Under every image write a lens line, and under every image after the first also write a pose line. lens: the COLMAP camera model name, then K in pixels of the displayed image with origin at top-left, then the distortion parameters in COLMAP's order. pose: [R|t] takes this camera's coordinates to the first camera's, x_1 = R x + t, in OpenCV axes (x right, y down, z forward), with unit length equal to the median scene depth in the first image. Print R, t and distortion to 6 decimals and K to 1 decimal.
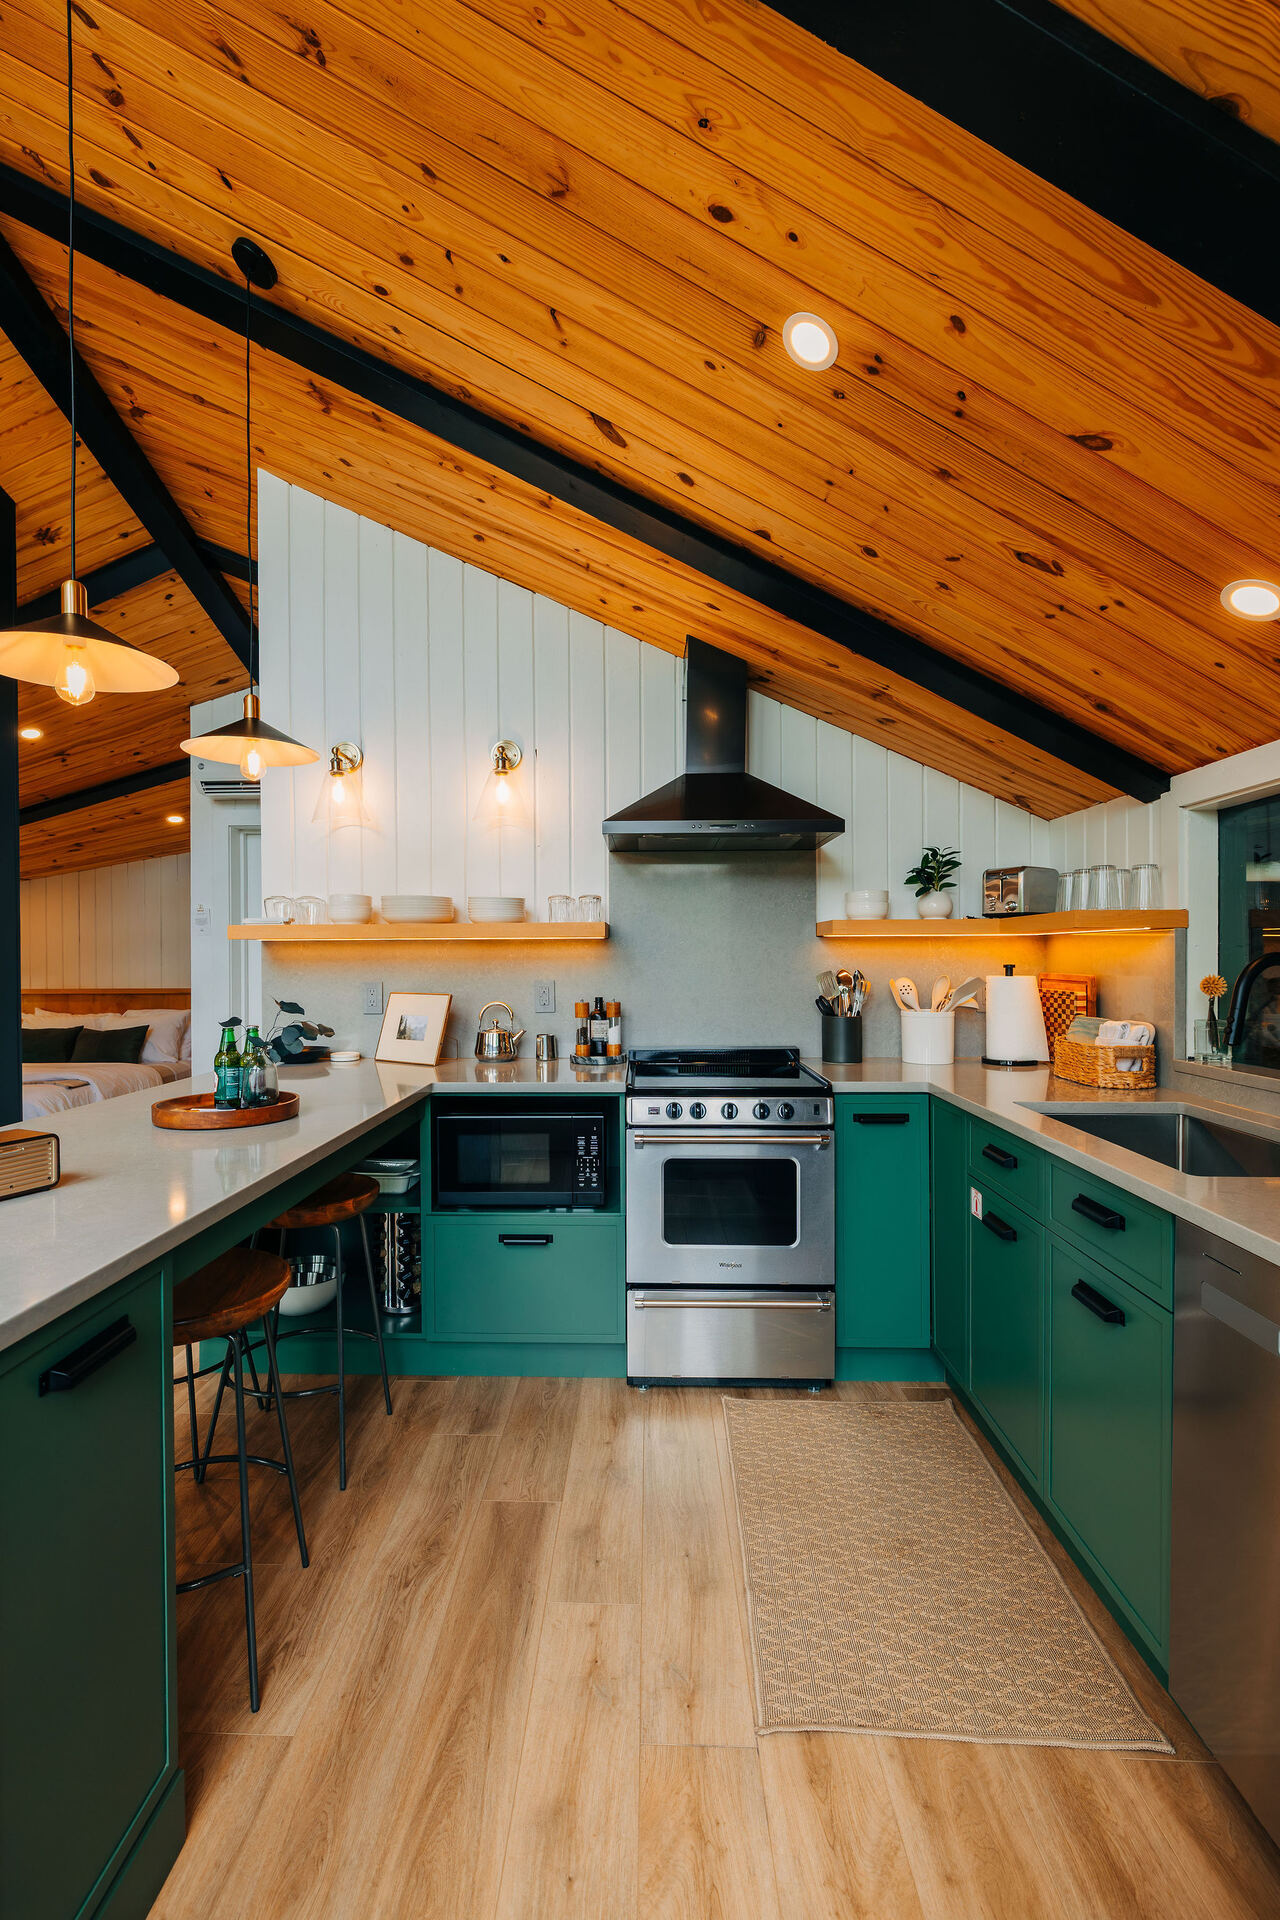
lens RADIAL K [[837.9, 0, 631.2], [0, 837.9, 969.0], [0, 0, 1]] dist [0.001426, 0.000138]
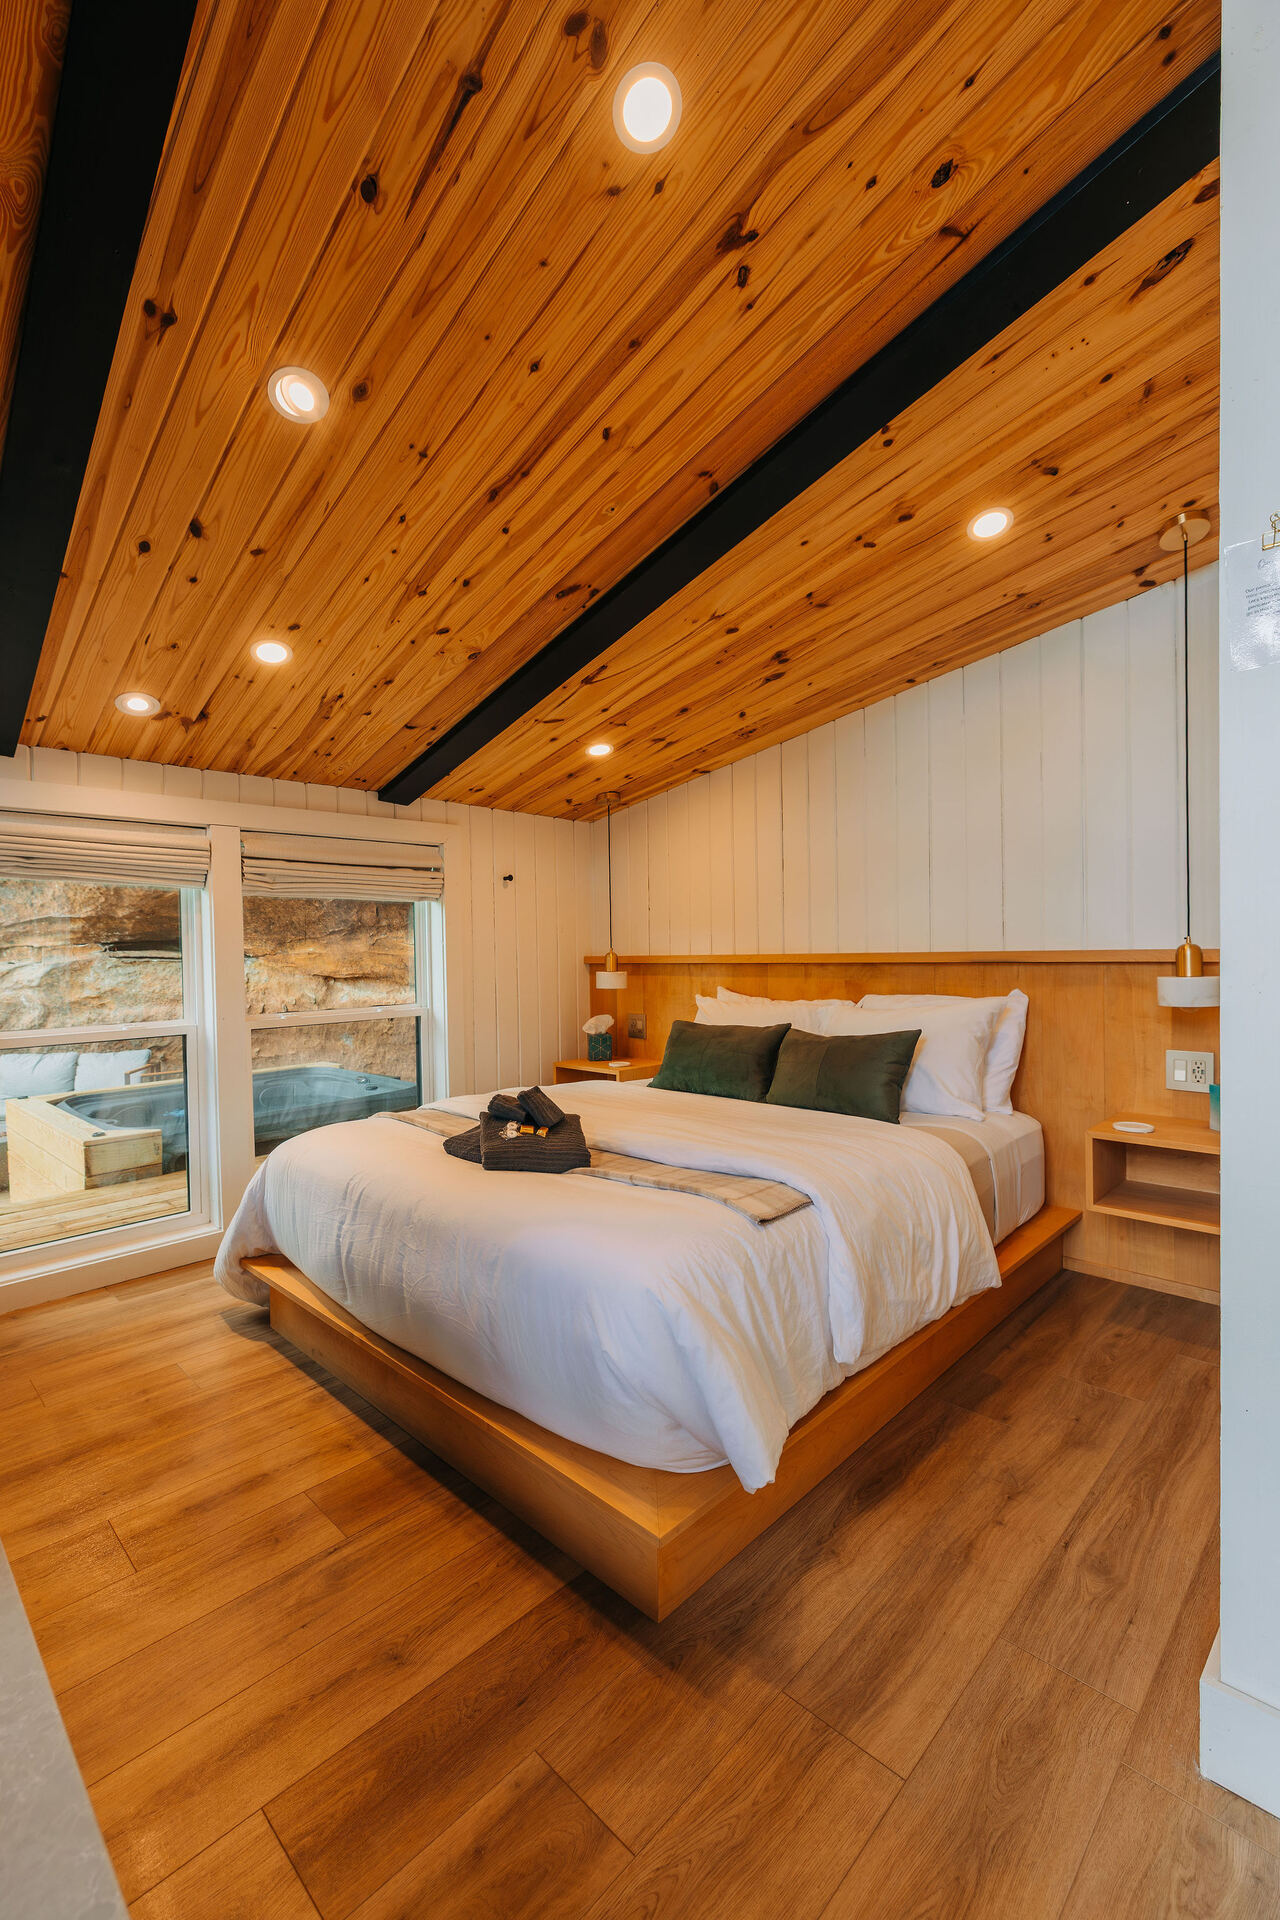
lens RADIAL K [[837.9, 0, 631.2], [0, 837.9, 969.0], [0, 0, 1]] dist [0.001426, 0.000138]
pose [[0.731124, -0.002231, -0.682241, -0.364571], [0.010697, 0.999909, 0.008194, 0.028137], [0.682161, -0.013289, 0.731081, 0.542387]]
